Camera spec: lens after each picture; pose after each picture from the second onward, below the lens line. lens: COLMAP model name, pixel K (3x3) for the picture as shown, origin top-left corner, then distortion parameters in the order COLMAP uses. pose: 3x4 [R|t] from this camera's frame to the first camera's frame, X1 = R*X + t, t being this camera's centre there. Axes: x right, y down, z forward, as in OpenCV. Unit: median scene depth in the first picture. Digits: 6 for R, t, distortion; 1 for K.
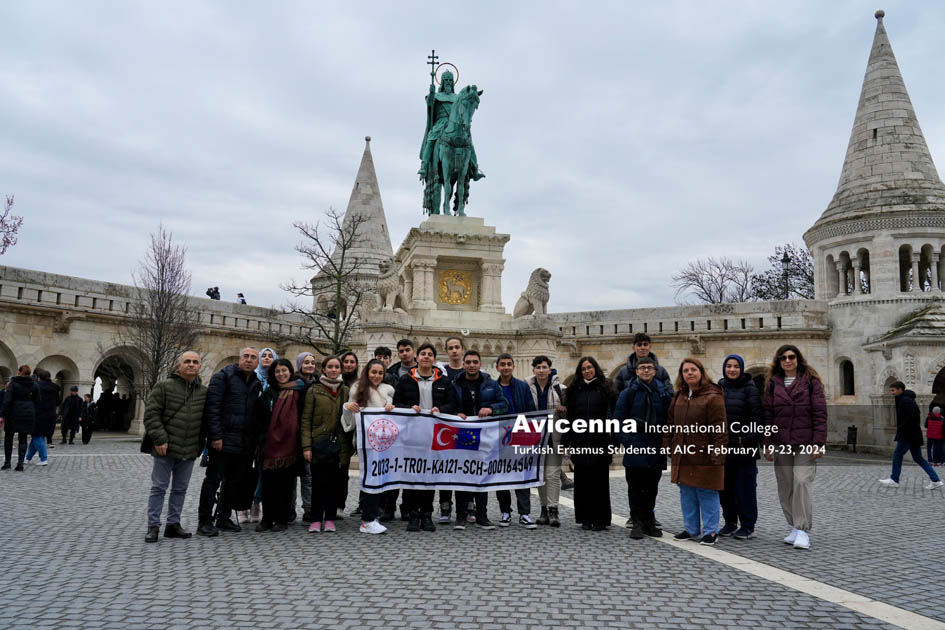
lens RADIAL K [[774.8, 0, 477.6], [0, 774.8, 305.3], [0, 0, 1]] dist [0.006897, -0.003030]
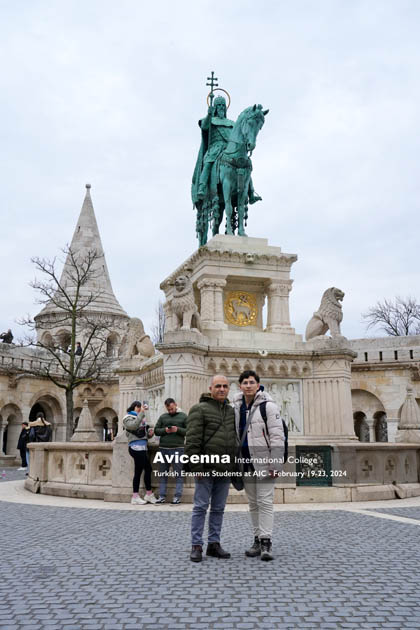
lens RADIAL K [[682.4, 0, 207.1], [0, 682.4, 318.1], [0, 0, 1]] dist [-0.014445, 0.000000]
pose [[0.997268, -0.004778, 0.073708, -0.128548], [0.007803, 0.999136, -0.040812, 0.022538], [-0.073449, 0.041276, 0.996444, 0.139147]]
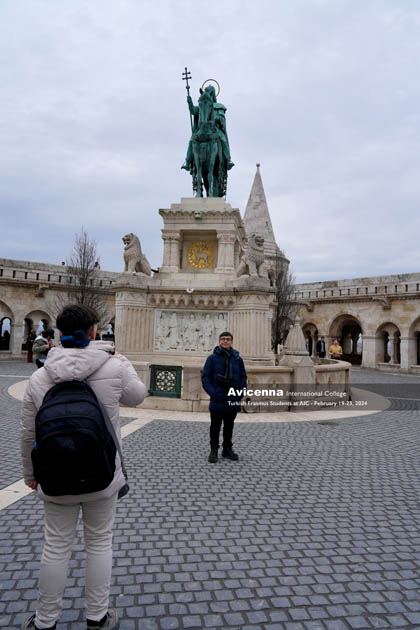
lens RADIAL K [[467.6, 0, 209.7], [0, 467.6, 318.1], [0, 0, 1]] dist [-0.044573, -0.000421]
pose [[0.935386, -0.000885, -0.353626, 0.240787], [0.030746, 0.996413, 0.078834, 0.018798], [0.352288, -0.084613, 0.932059, 0.274488]]
